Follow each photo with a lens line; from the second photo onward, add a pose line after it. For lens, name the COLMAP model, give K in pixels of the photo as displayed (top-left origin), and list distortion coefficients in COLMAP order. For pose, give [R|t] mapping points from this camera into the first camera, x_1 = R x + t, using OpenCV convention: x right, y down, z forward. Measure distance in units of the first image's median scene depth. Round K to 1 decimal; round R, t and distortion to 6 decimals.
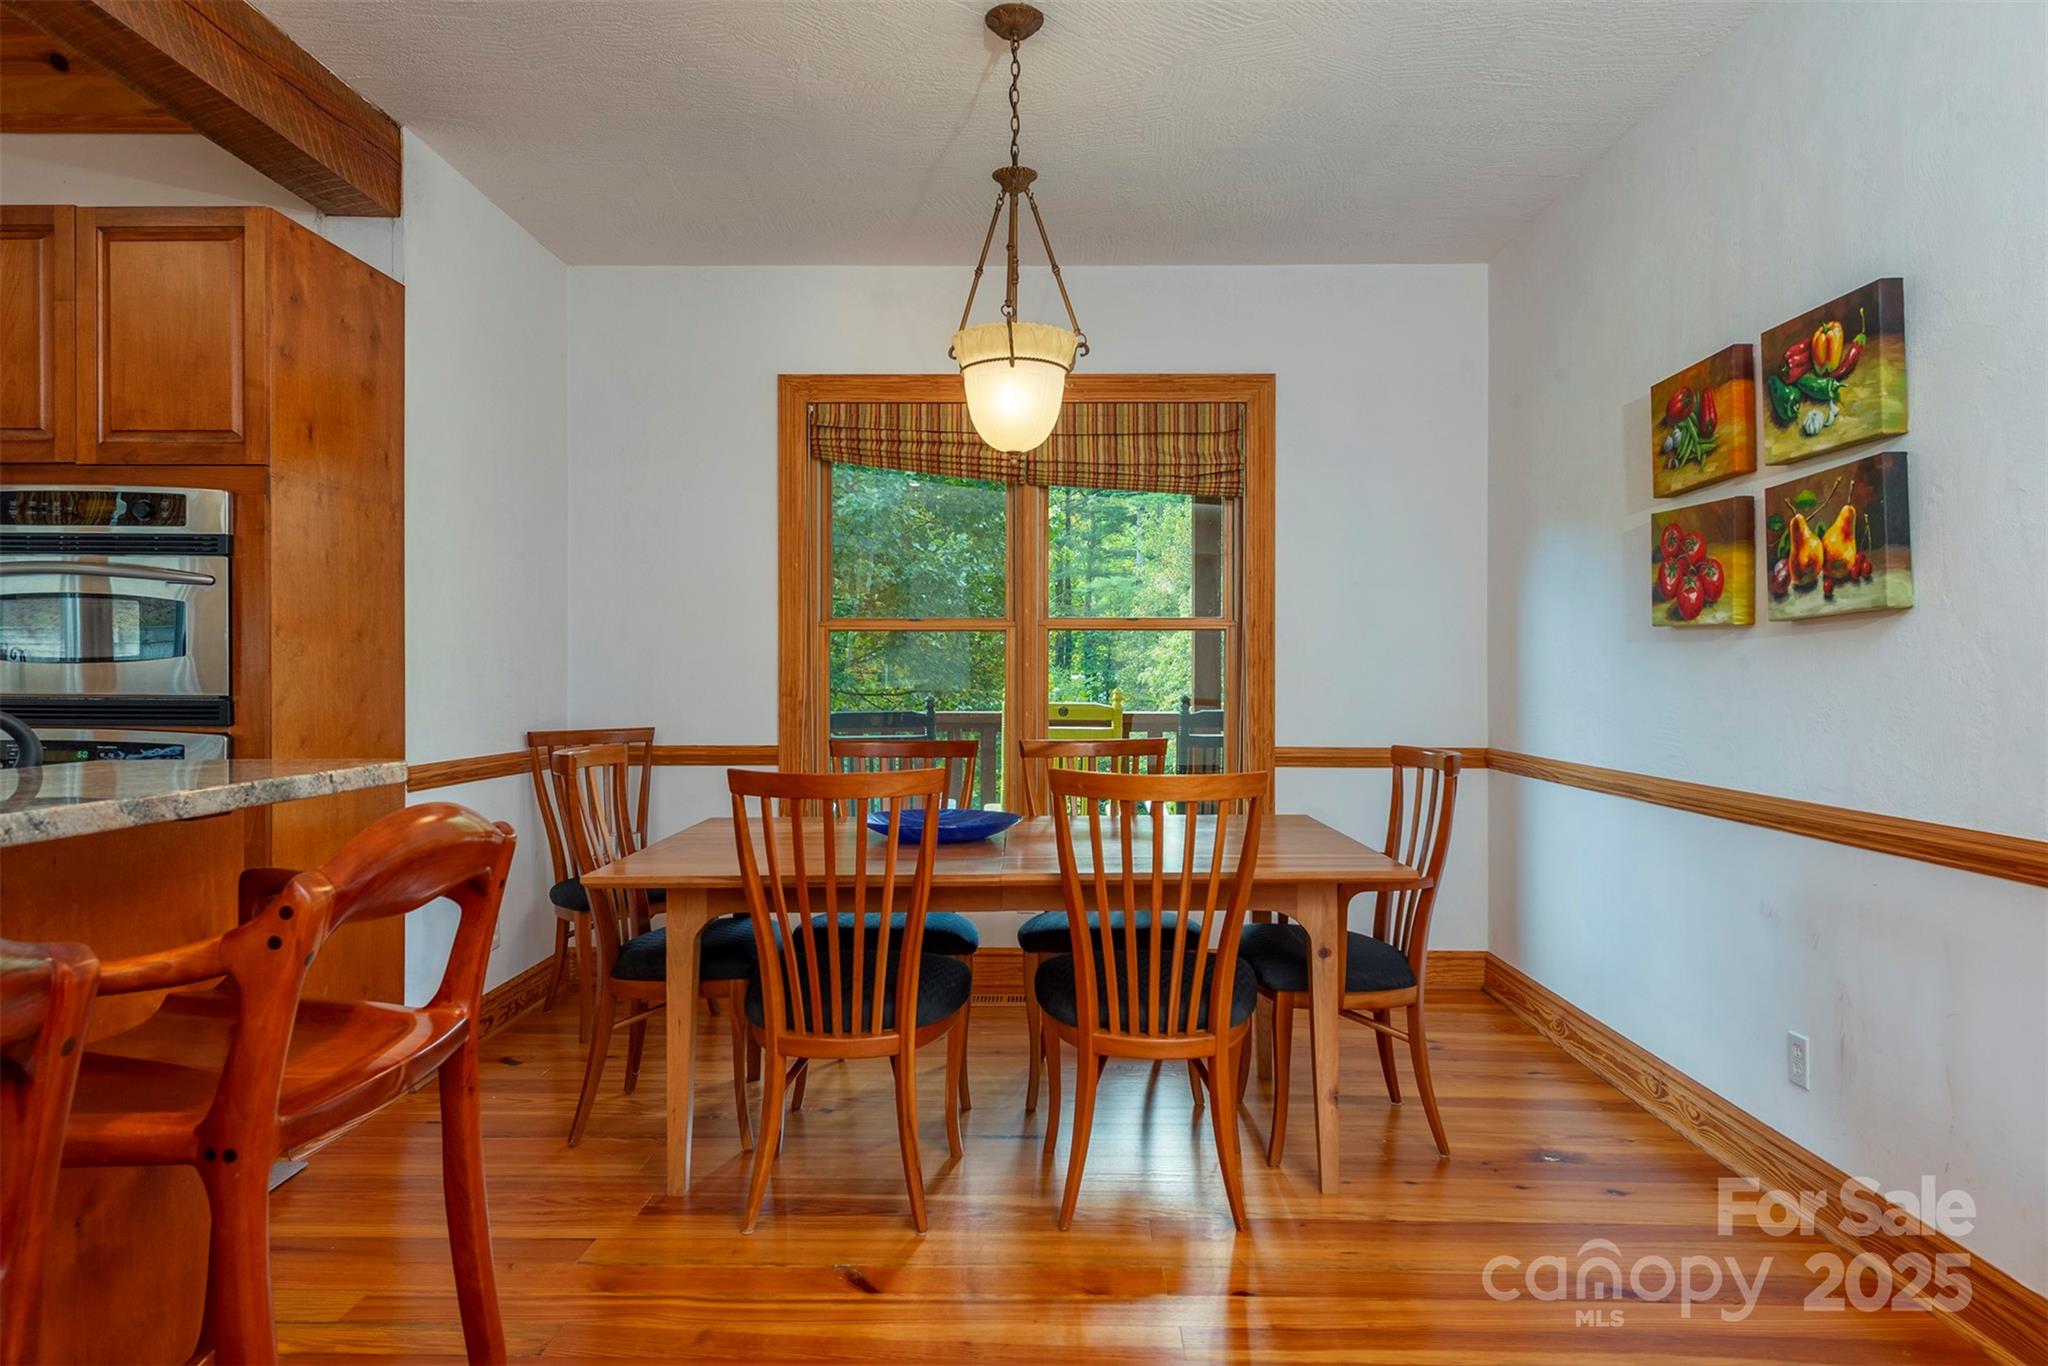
lens RADIAL K [[1276.3, 0, 1022.2], [0, 1276.3, 675.6], [0, 0, 1]] dist [0.019571, -0.003219]
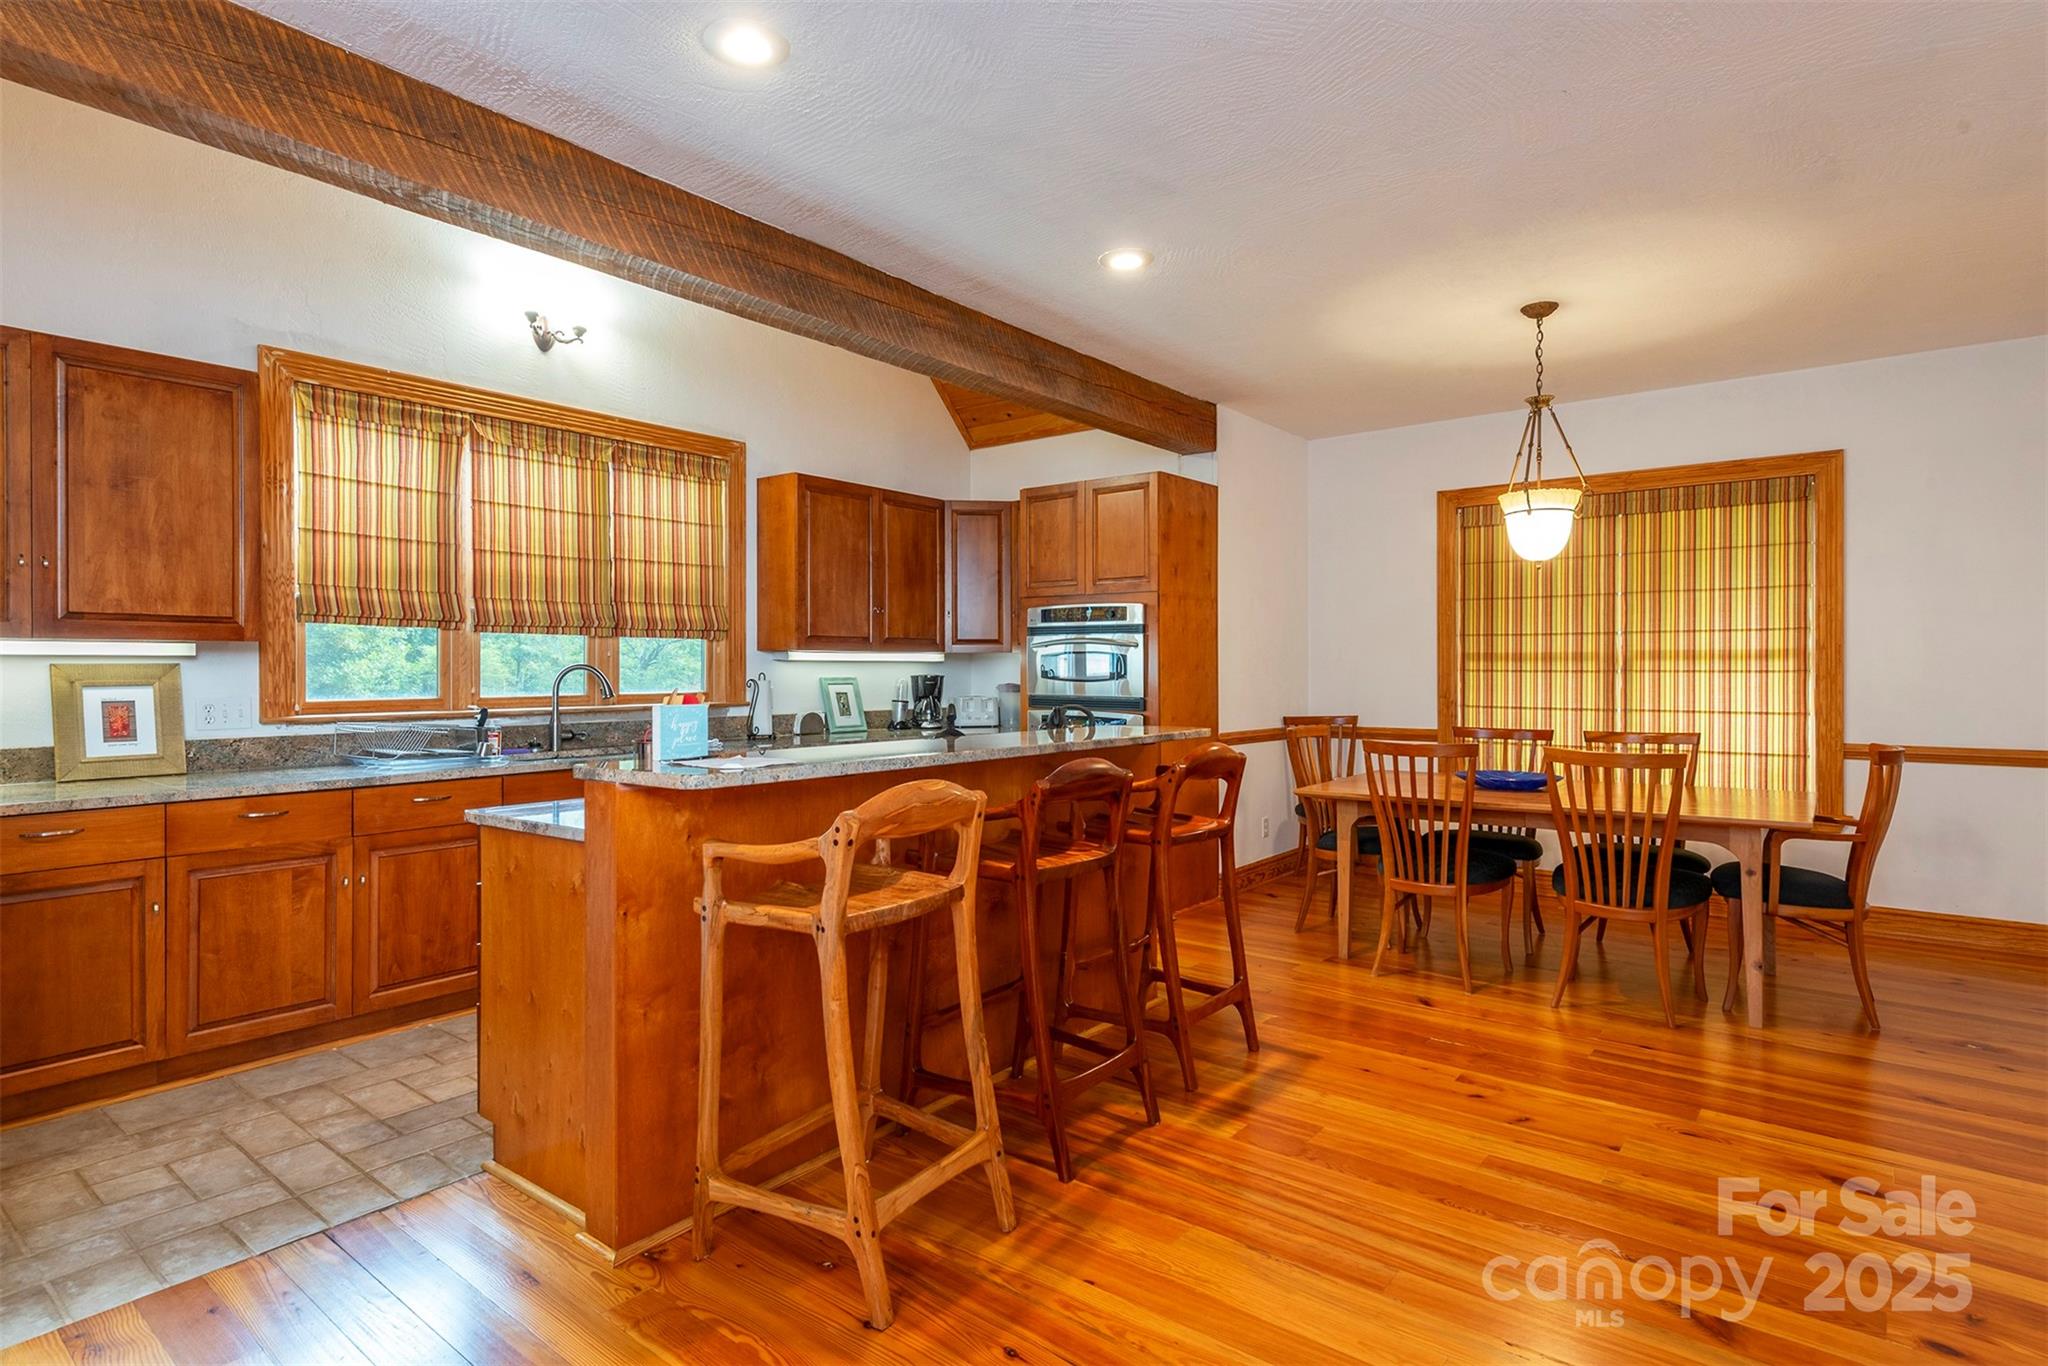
lens RADIAL K [[1073.3, 0, 1020.6], [0, 1073.3, 675.6], [0, 0, 1]] dist [-0.001074, -0.000106]
pose [[0.799355, 0.001797, -0.600856, 0.298466], [0.004396, 0.999951, 0.008838, -0.038475], [0.600842, -0.009707, 0.799309, -0.558127]]
